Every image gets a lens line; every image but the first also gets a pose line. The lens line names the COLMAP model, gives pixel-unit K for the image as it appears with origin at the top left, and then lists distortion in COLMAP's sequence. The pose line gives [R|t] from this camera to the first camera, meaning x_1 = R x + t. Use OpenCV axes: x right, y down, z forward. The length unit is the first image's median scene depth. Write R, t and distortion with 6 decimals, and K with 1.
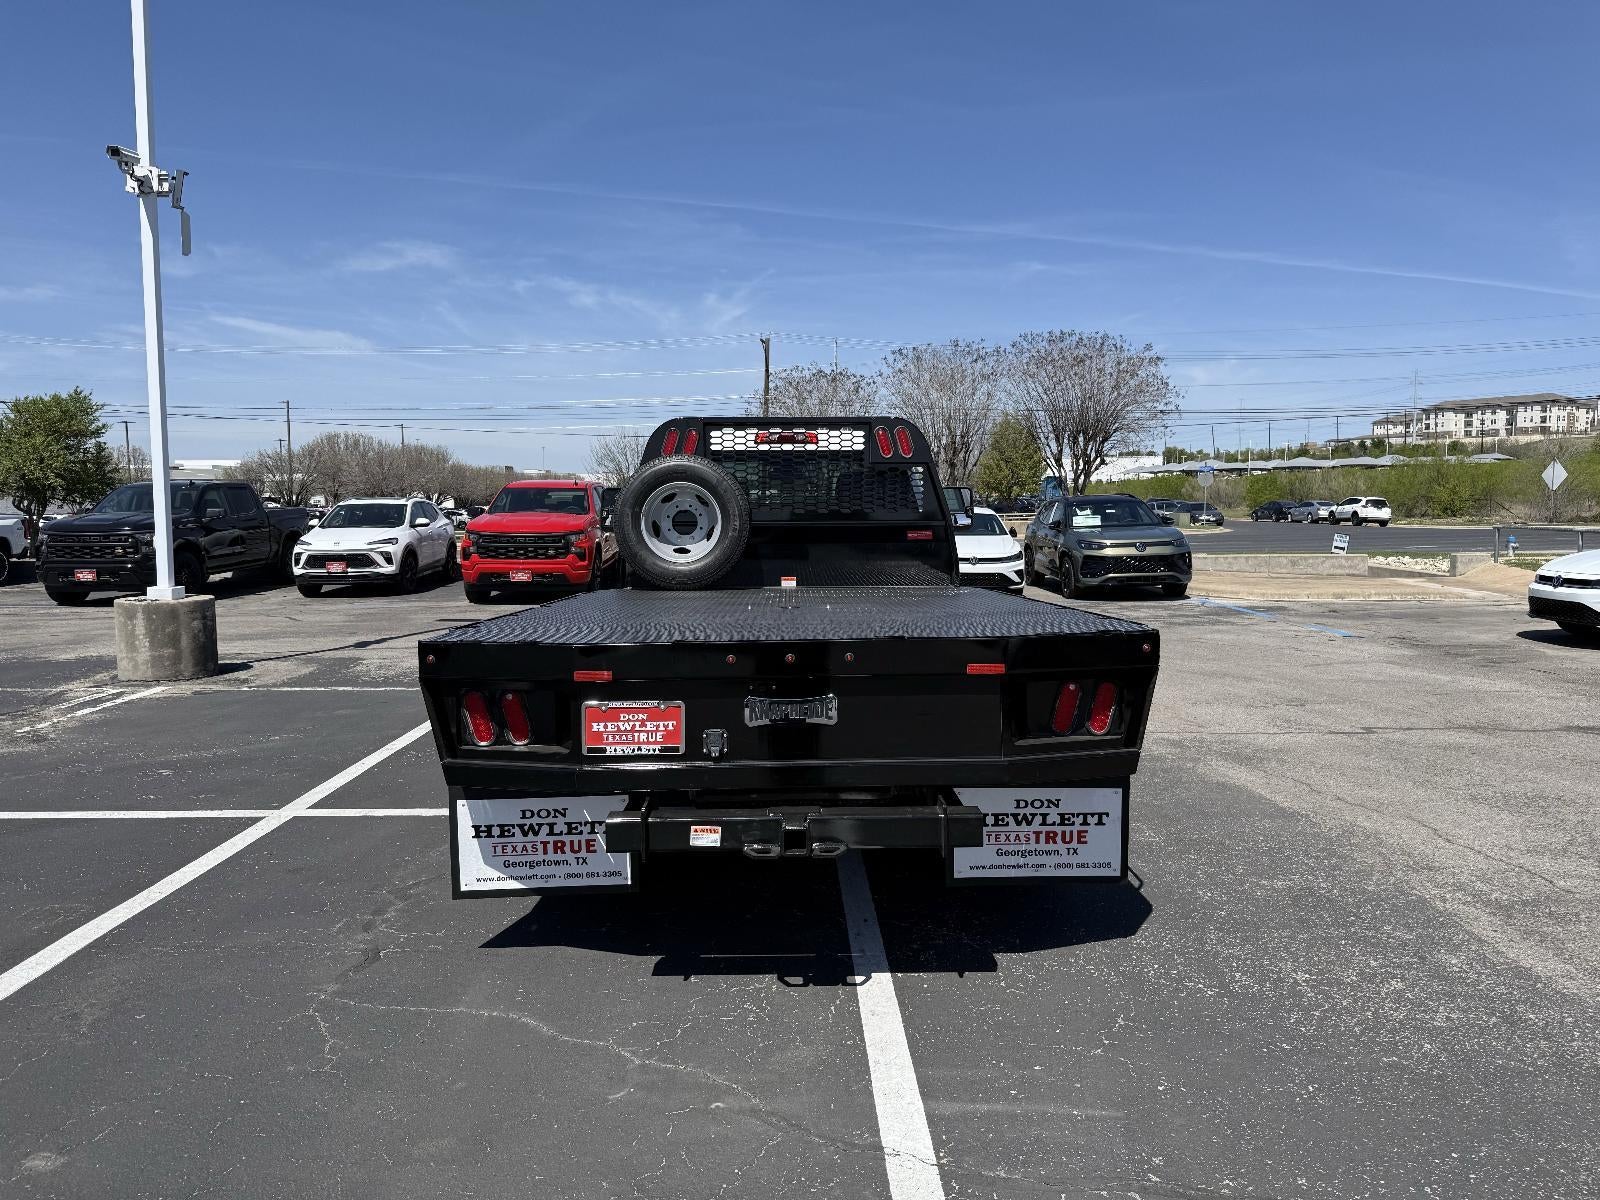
lens RADIAL K [[1129.5, 0, 801.3], [0, 1129.5, 573.6], [0, 0, 1]] dist [0.104453, -0.142458]
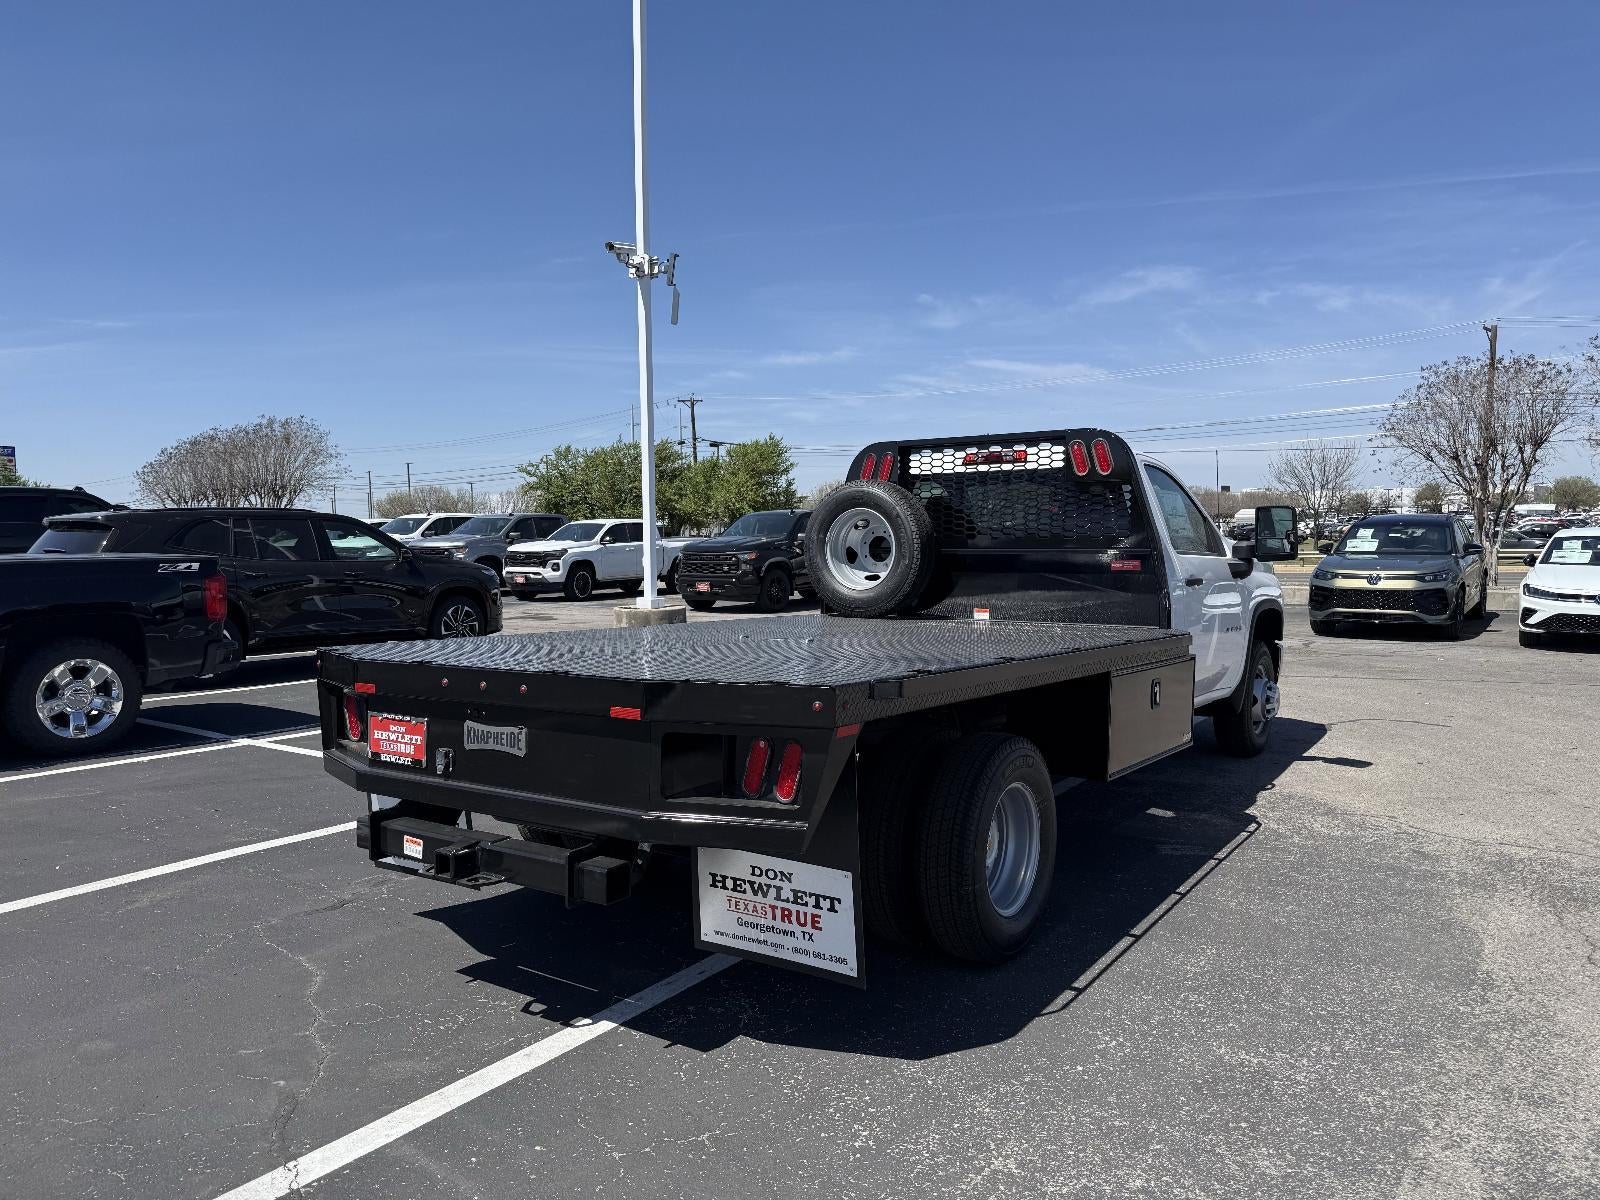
lens RADIAL K [[1124.2, 0, 804.4], [0, 1124.2, 594.3], [0, 0, 1]] dist [0.103459, -0.153935]
pose [[0.818216, 0.030506, -0.574102, 0.718620], [-0.030987, 0.999480, 0.008947, -0.022496], [0.574076, 0.010469, 0.818735, 0.294681]]
